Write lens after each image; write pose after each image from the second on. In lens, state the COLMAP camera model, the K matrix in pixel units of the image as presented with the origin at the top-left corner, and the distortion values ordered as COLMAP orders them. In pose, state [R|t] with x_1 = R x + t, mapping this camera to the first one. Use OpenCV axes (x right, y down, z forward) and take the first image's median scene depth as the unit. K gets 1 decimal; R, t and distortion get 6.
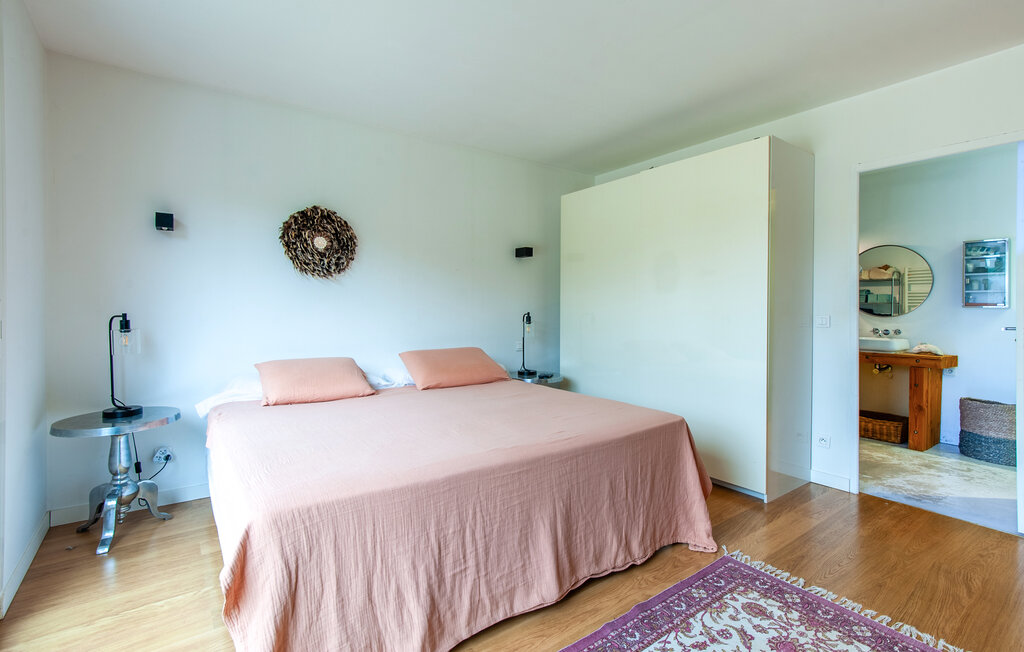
lens RADIAL K [[459.0, 0, 510.8], [0, 459.0, 309.4], [0, 0, 1]] dist [0.032223, -0.014286]
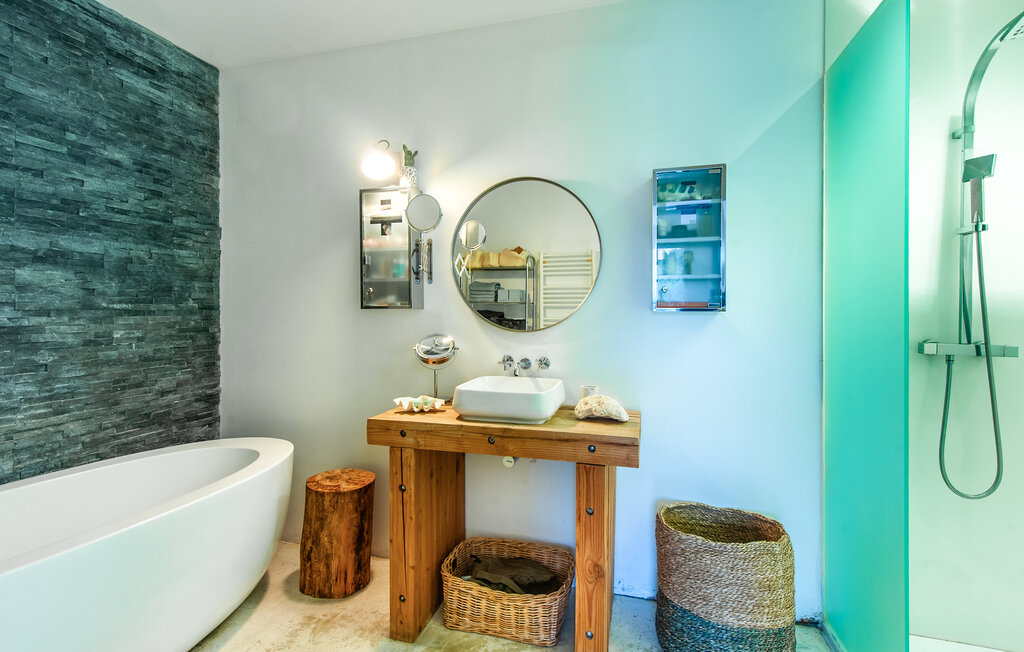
lens RADIAL K [[459.0, 0, 510.8], [0, 459.0, 309.4], [0, 0, 1]] dist [0.032223, -0.014286]
pose [[0.780730, -0.001296, 0.624867, 0.391310], [0.001902, 0.999998, -0.000303, -0.004279], [-0.624866, 0.001425, 0.780731, 0.501885]]
